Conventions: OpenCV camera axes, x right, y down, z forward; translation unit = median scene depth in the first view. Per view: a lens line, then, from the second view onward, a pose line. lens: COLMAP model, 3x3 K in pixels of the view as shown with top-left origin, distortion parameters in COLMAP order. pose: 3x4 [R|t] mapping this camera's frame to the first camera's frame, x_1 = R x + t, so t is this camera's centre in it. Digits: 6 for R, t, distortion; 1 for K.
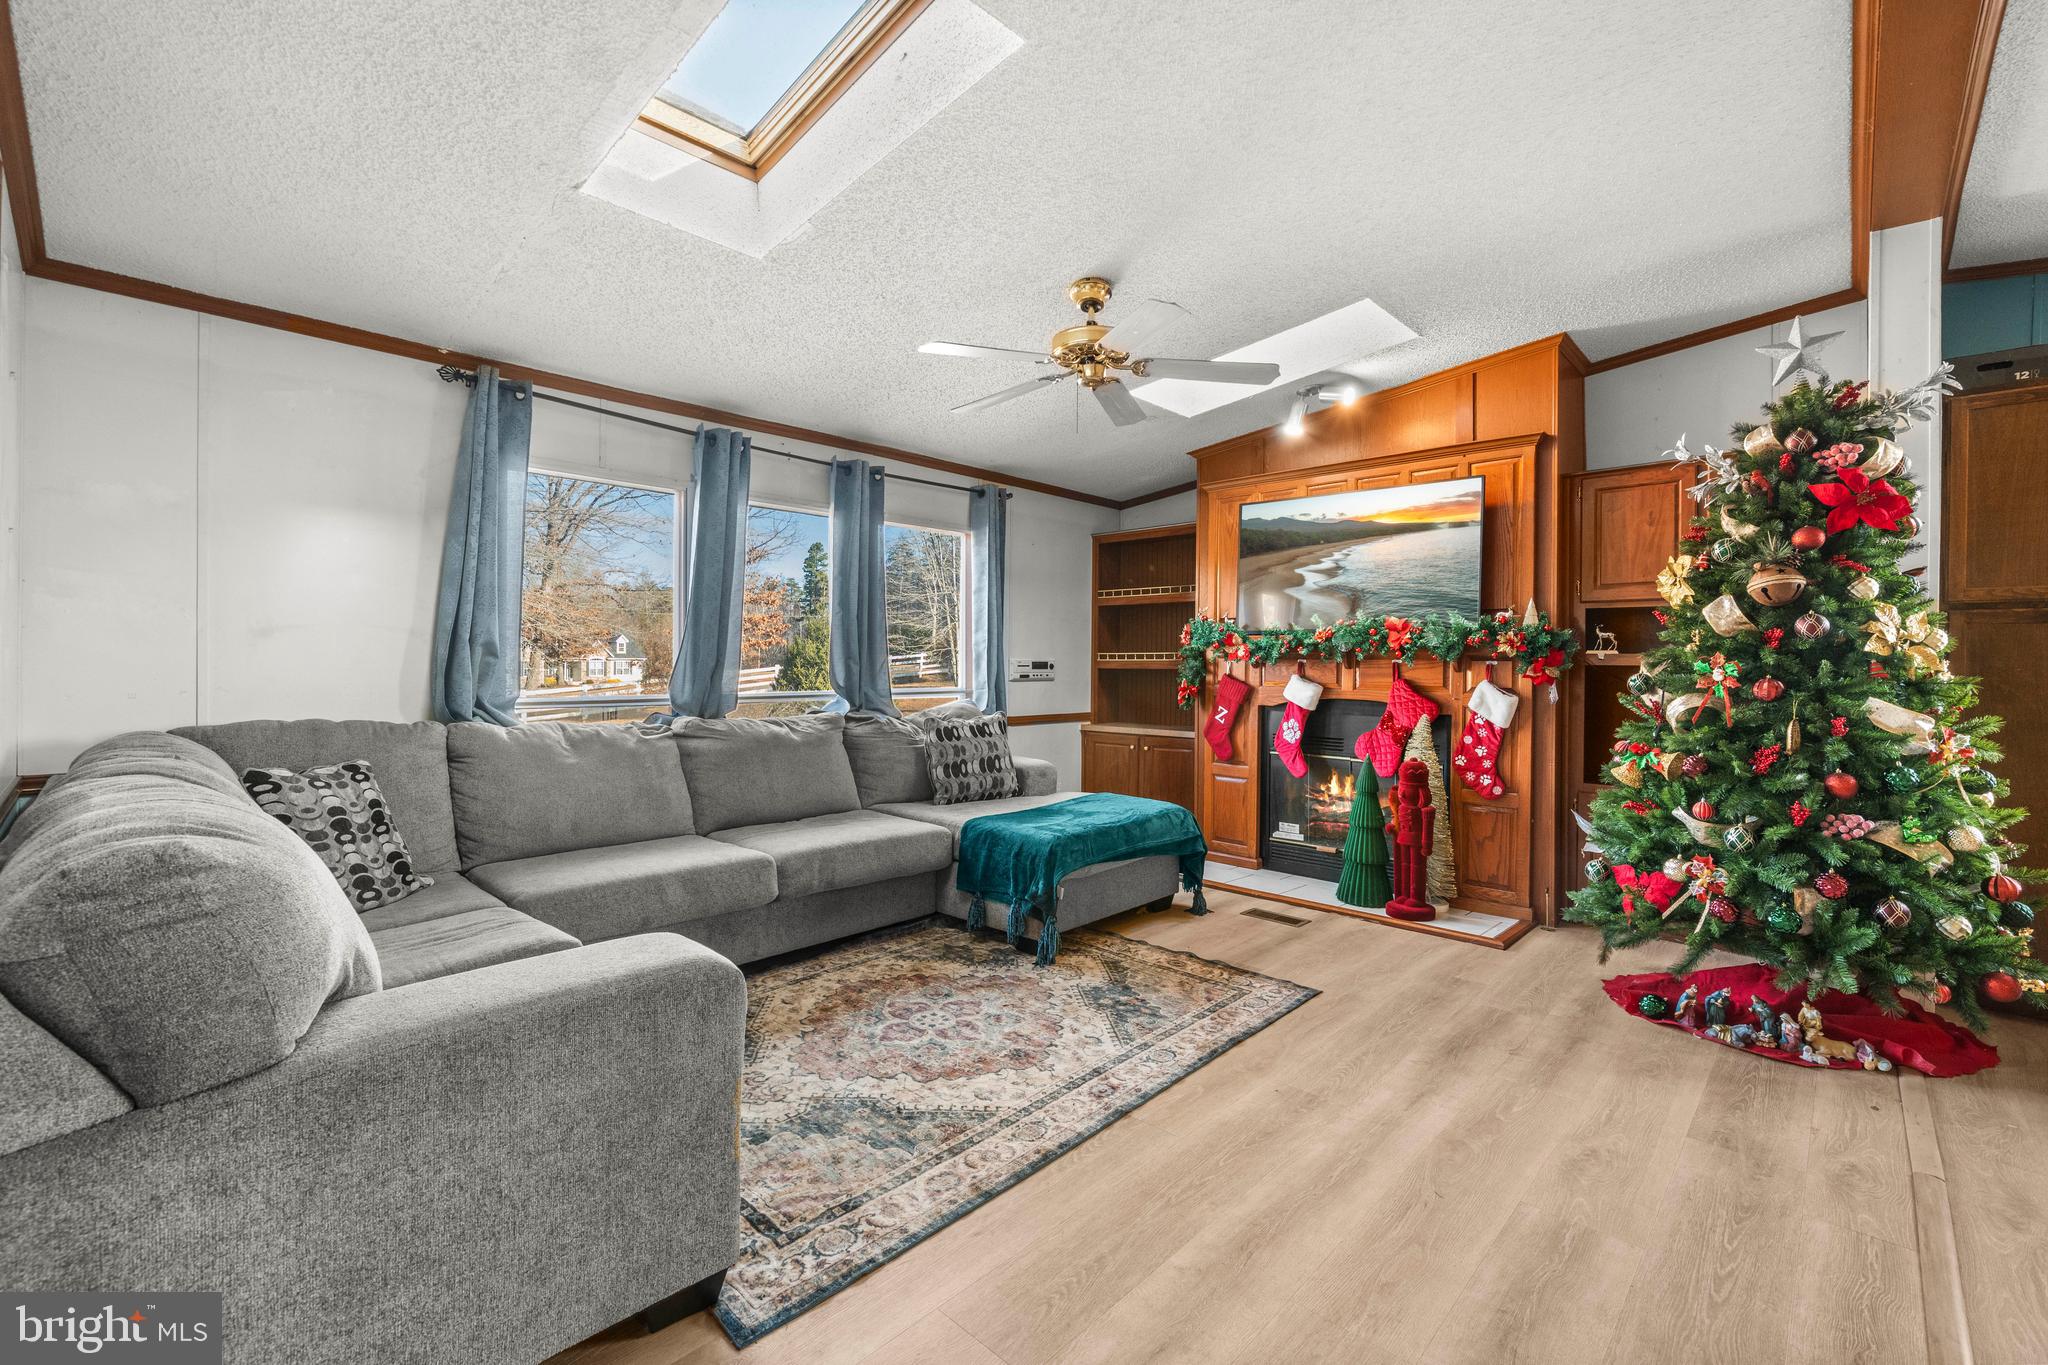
lens RADIAL K [[863.9, 0, 1074.8], [0, 863.9, 669.1], [0, 0, 1]] dist [-0.000546, -0.000160]
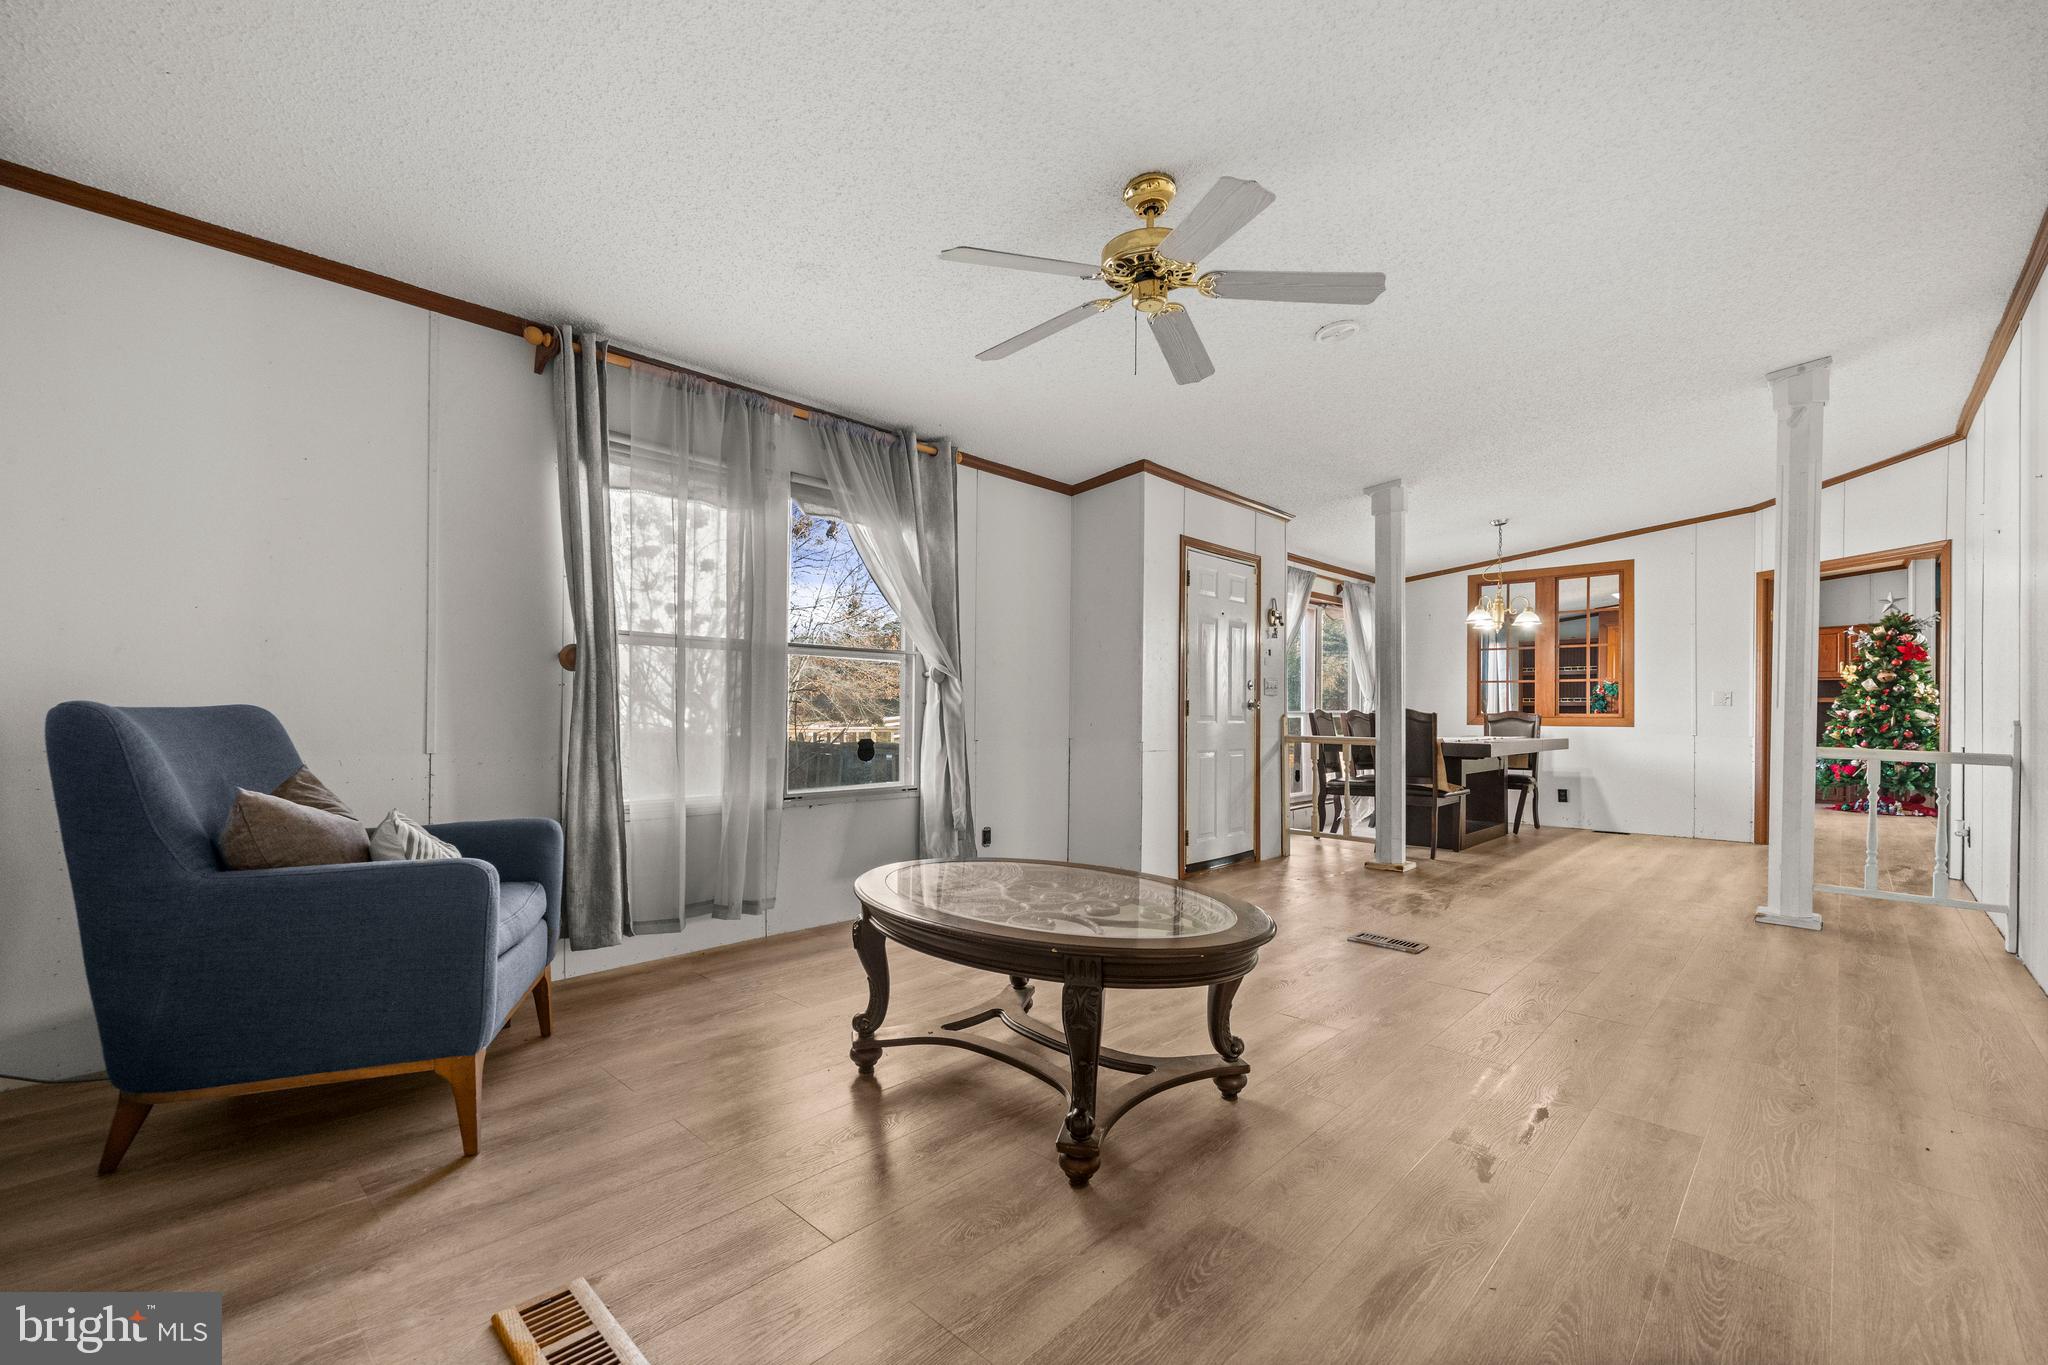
lens RADIAL K [[862.2, 0, 1053.4], [0, 862.2, 718.7], [0, 0, 1]] dist [-0.001963, -0.000116]
pose [[0.999924, -0.002861, 0.012024, -2.422847], [0.002864, 0.999996, -0.000263, 0.057722], [-0.012023, 0.000298, 0.999928, -2.262008]]
